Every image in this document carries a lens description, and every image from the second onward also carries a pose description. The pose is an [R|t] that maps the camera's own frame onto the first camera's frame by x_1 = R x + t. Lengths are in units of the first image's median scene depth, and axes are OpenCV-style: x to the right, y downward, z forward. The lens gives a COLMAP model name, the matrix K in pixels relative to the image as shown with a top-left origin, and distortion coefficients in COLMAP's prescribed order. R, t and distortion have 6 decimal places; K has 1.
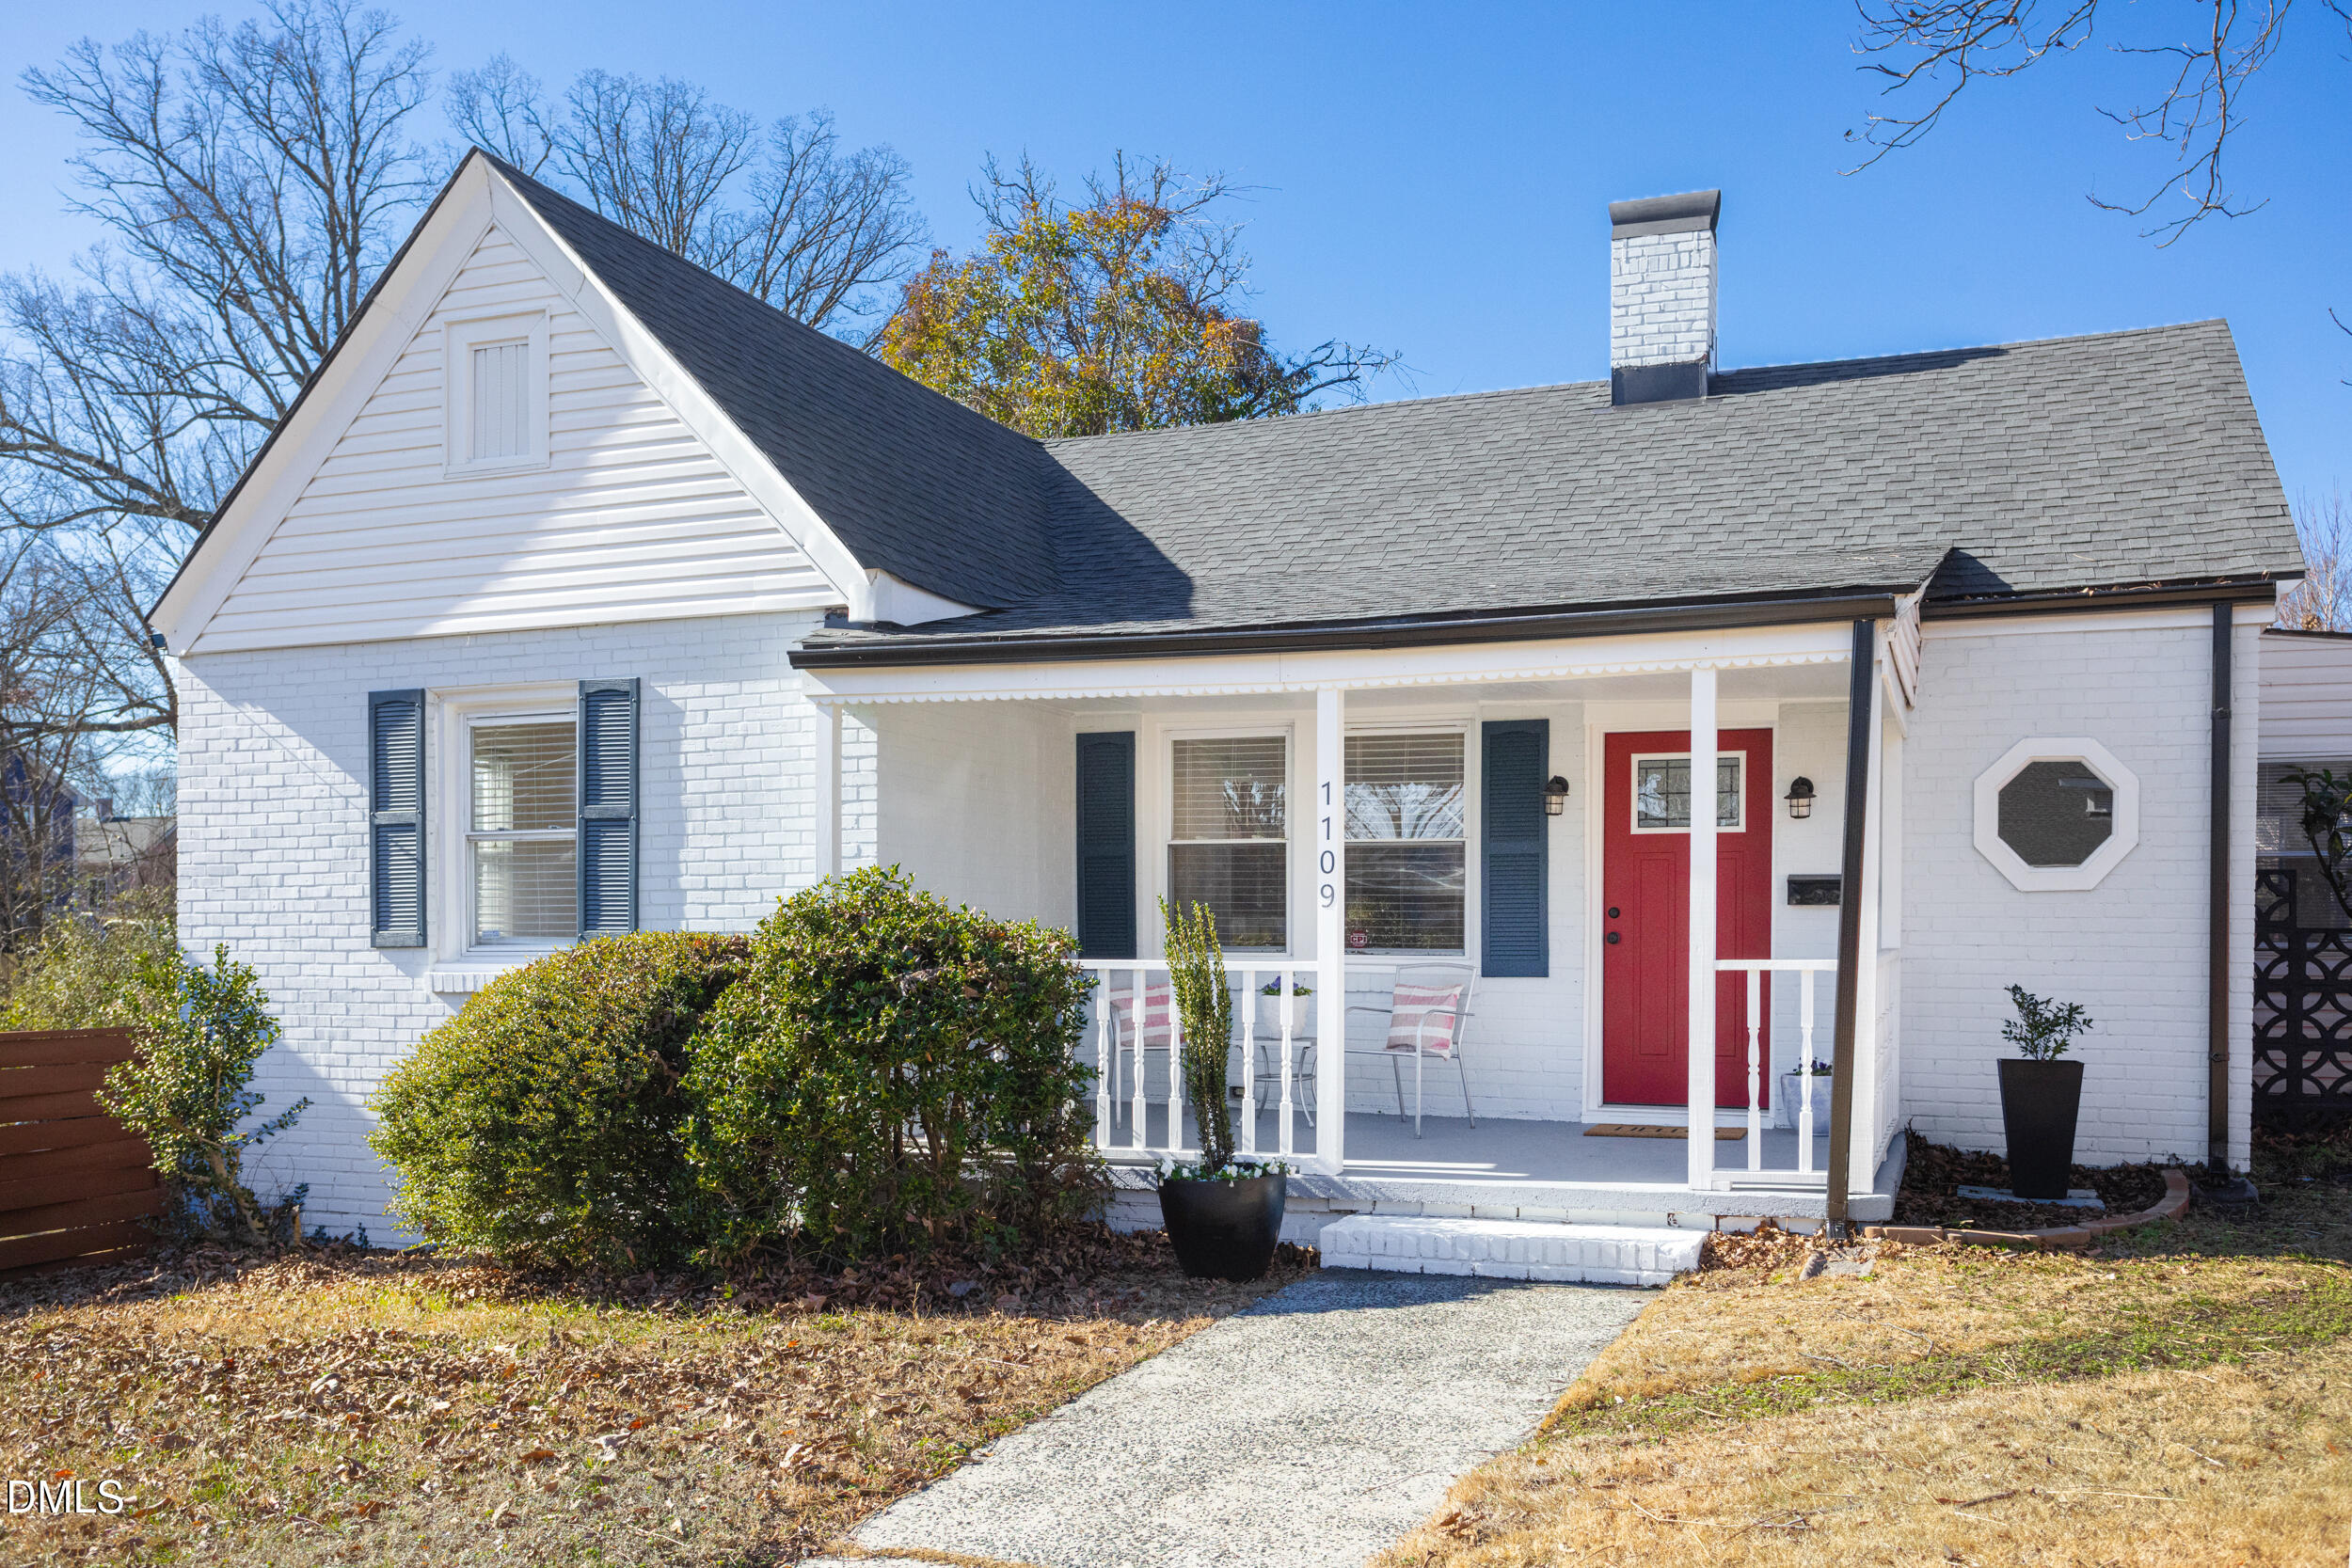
lens RADIAL K [[1982.5, 0, 1238.4], [0, 1982.5, 962.1], [0, 0, 1]] dist [-0.011486, 0.072194]
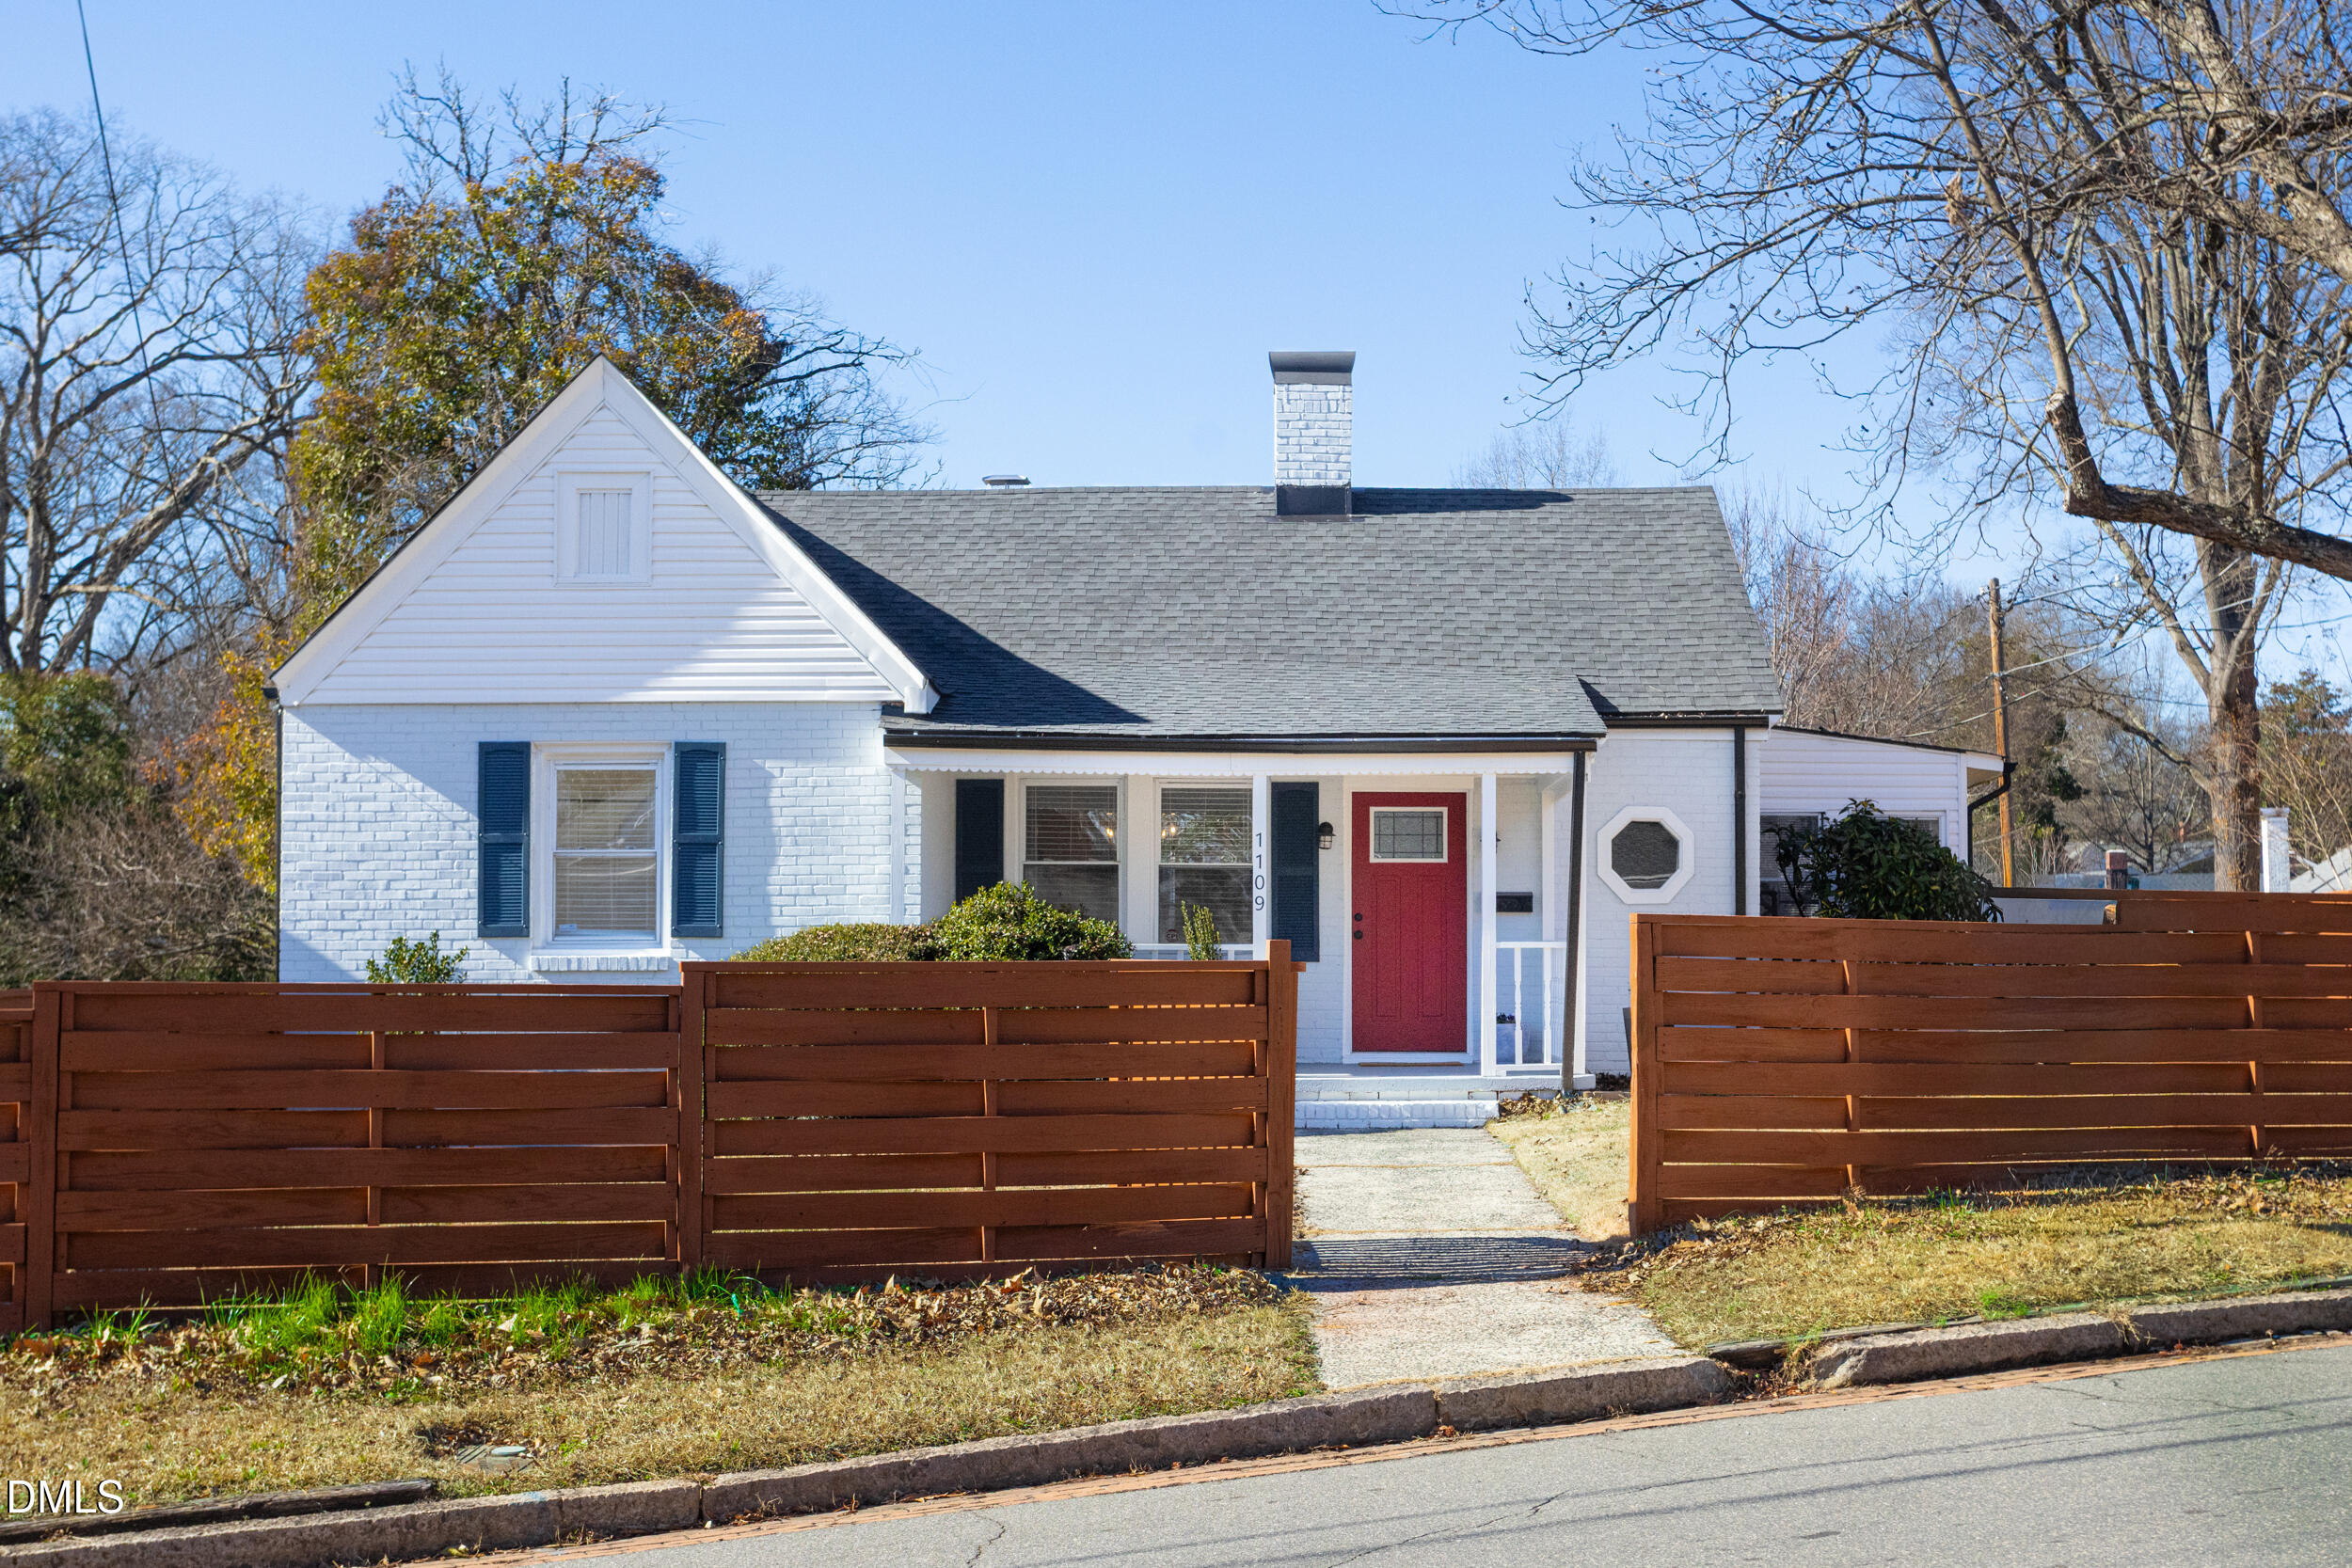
lens RADIAL K [[3208.2, 0, 1173.9], [0, 3208.2, 783.5], [0, 0, 1]] dist [0.003963, 0.041114]
pose [[0.944288, 0.020816, 0.328462, -0.706365], [0.003160, 0.997378, -0.072293, 0.046528], [-0.329106, 0.069304, 0.941746, -1.157141]]
